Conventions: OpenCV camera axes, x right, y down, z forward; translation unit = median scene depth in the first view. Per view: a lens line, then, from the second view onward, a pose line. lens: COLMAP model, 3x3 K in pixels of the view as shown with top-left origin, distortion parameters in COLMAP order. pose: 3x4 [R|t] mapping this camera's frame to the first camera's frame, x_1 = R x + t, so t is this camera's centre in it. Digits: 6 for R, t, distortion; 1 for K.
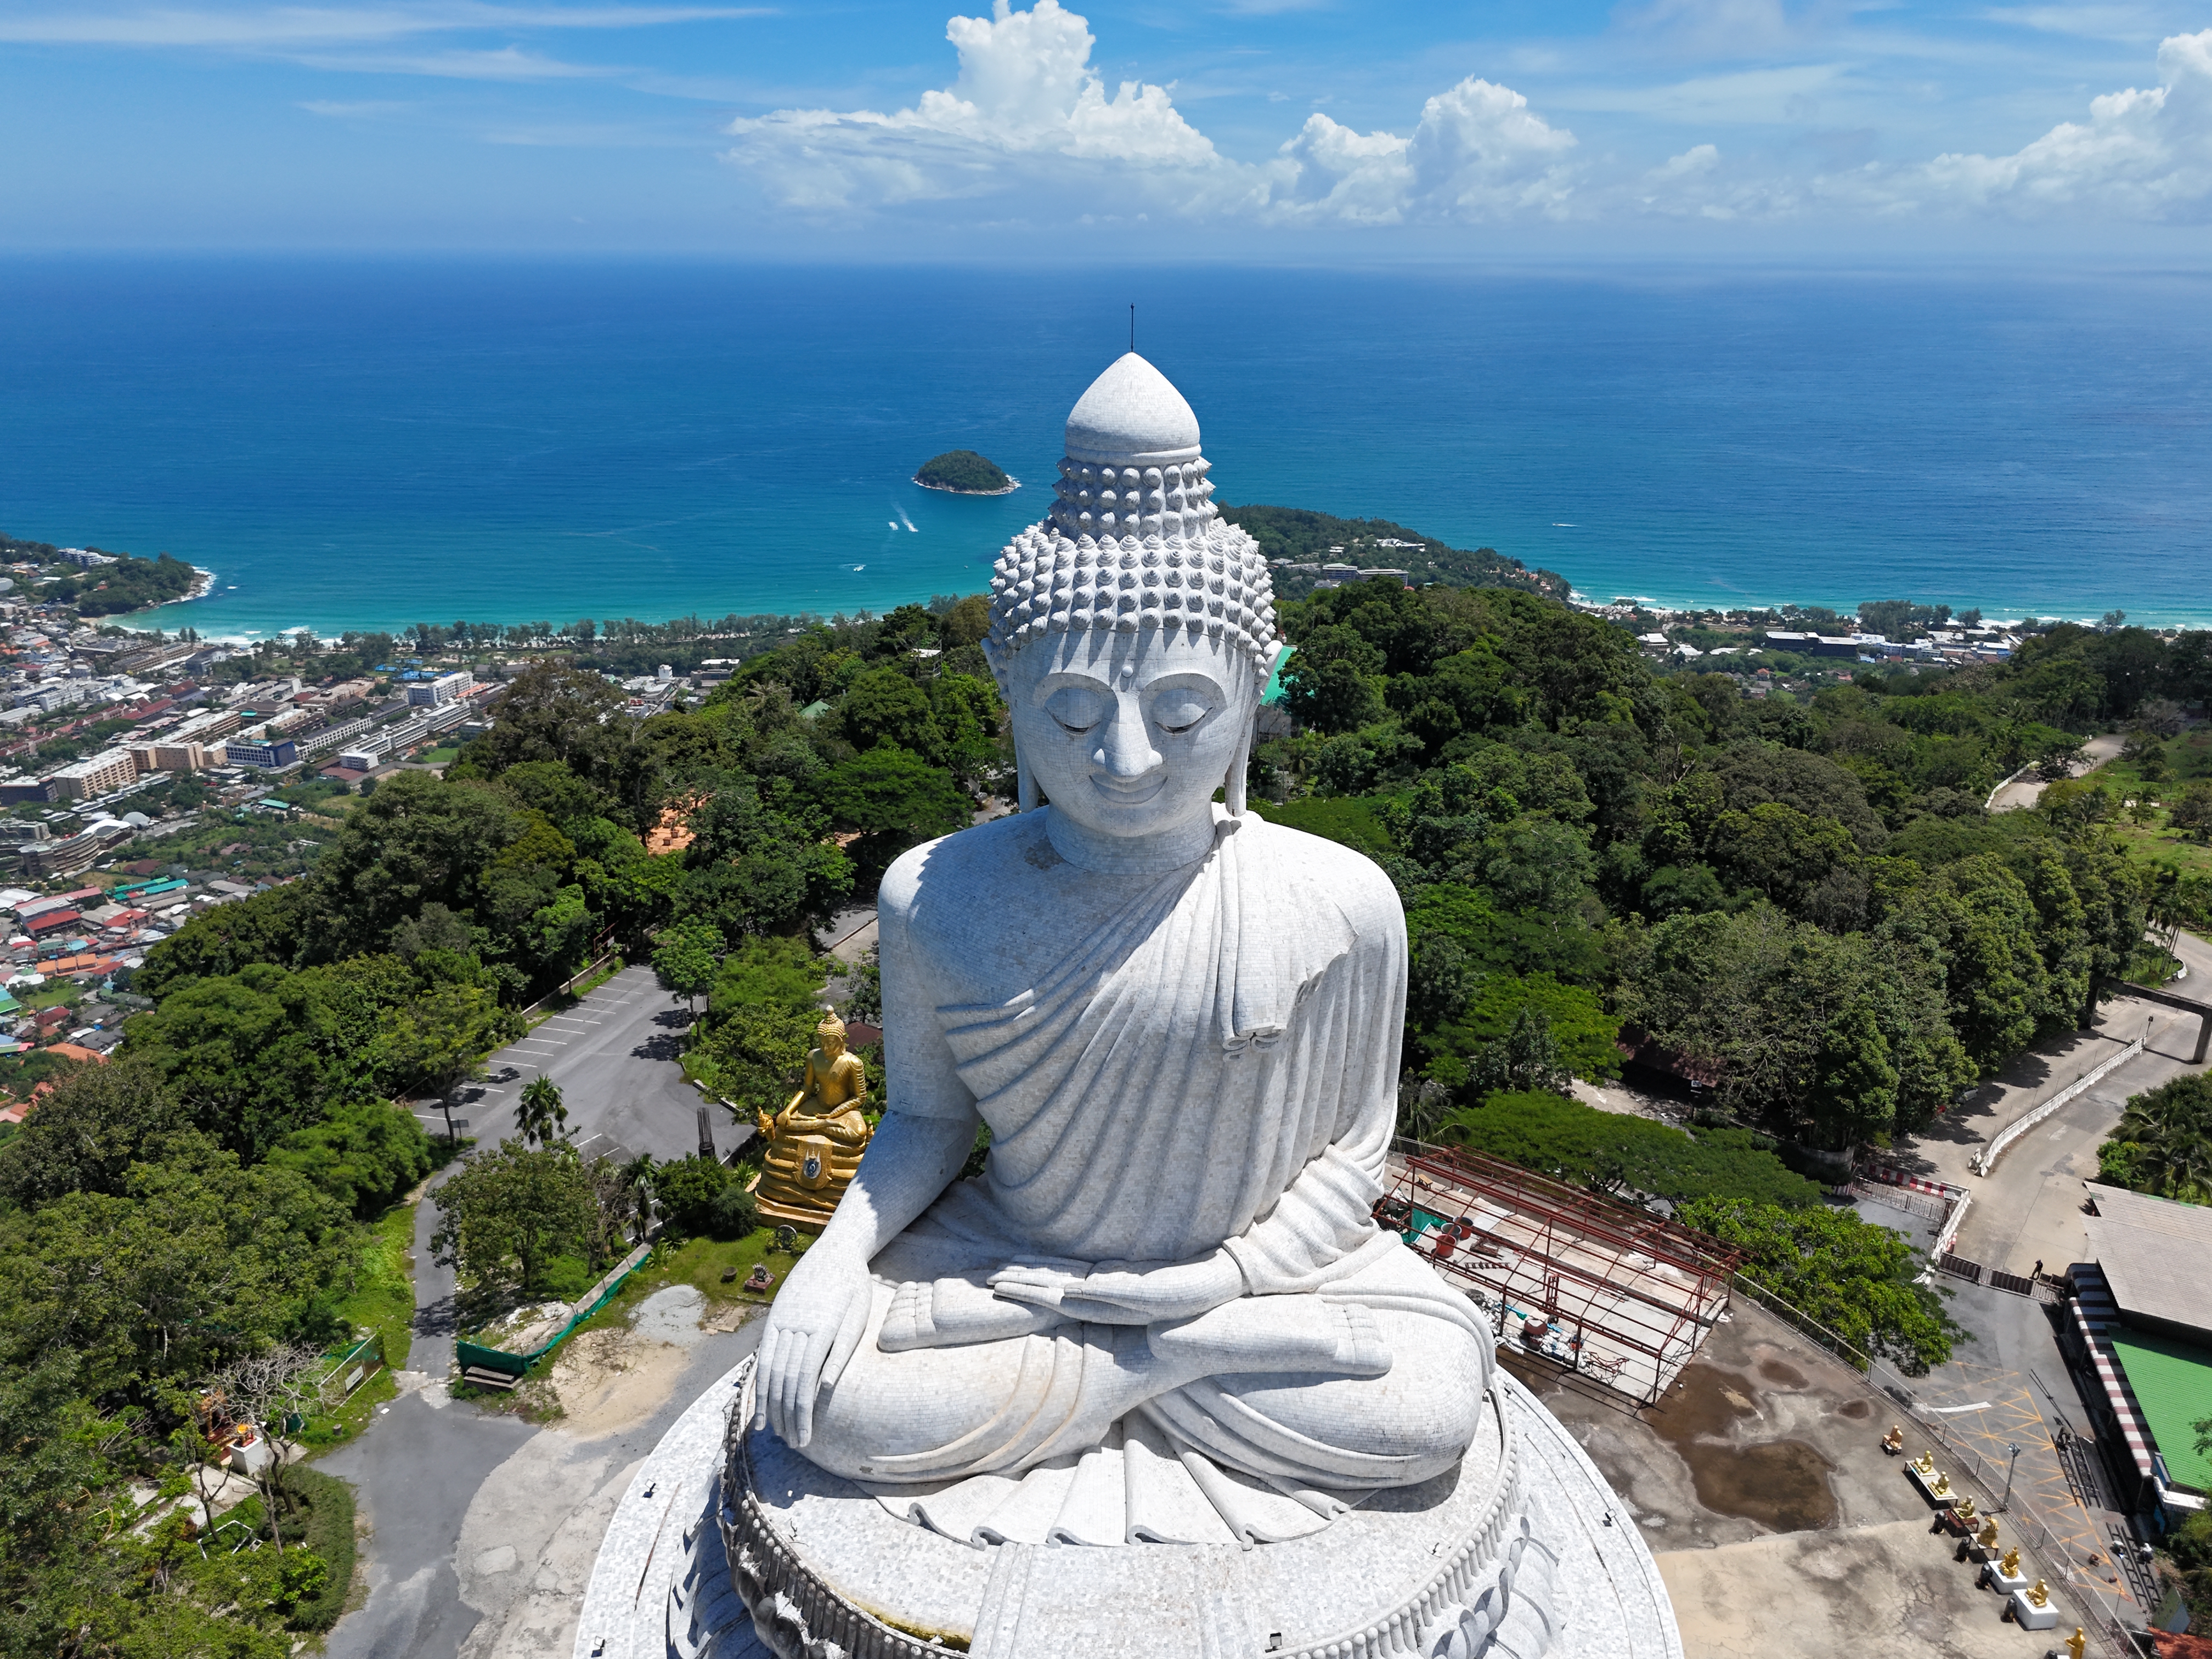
lens RADIAL K [[1627.5, 0, 1105.9], [0, 1627.5, 817.0], [0, 0, 1]] dist [0.073137, -0.063551]
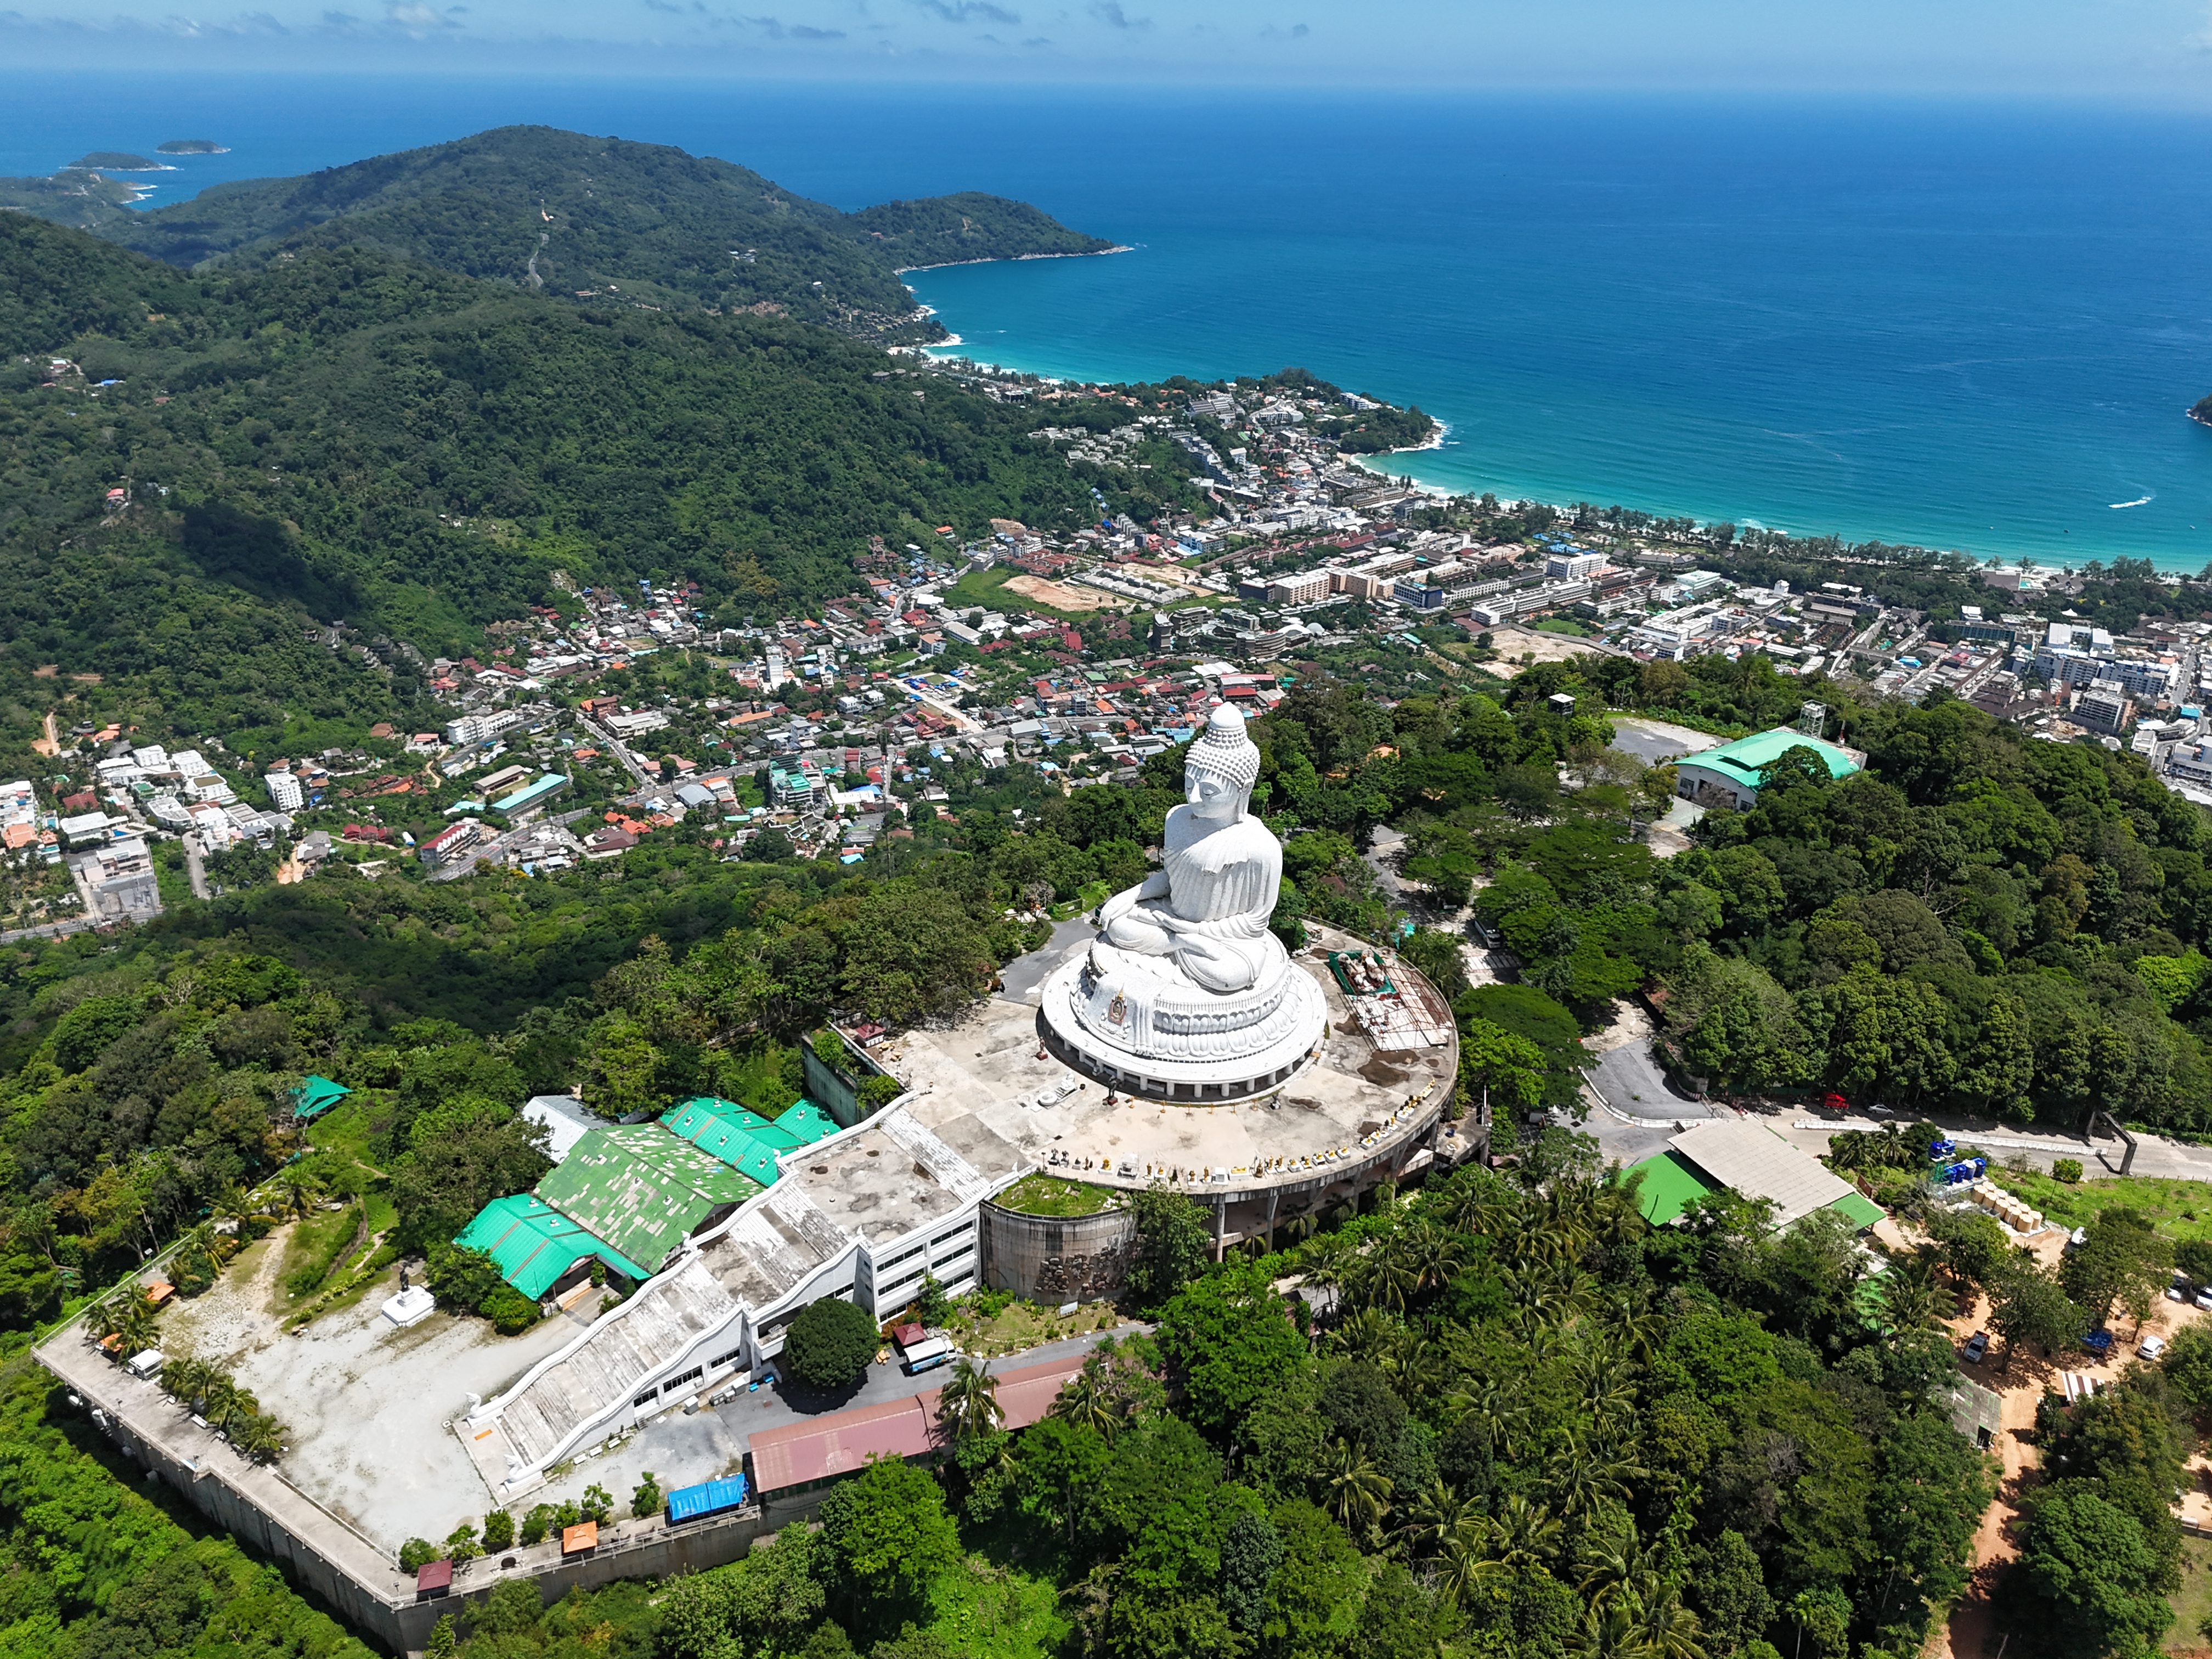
lens RADIAL K [[1627.5, 0, 1105.8], [0, 1627.5, 830.4], [0, 0, 1]] dist [0.073137, -0.063551]
pose [[0.748464, 0.286675, -0.598013, 0.091548], [-0.230830, 0.957970, 0.170327, -0.023859], [0.621707, 0.010556, 0.783179, -0.093532]]
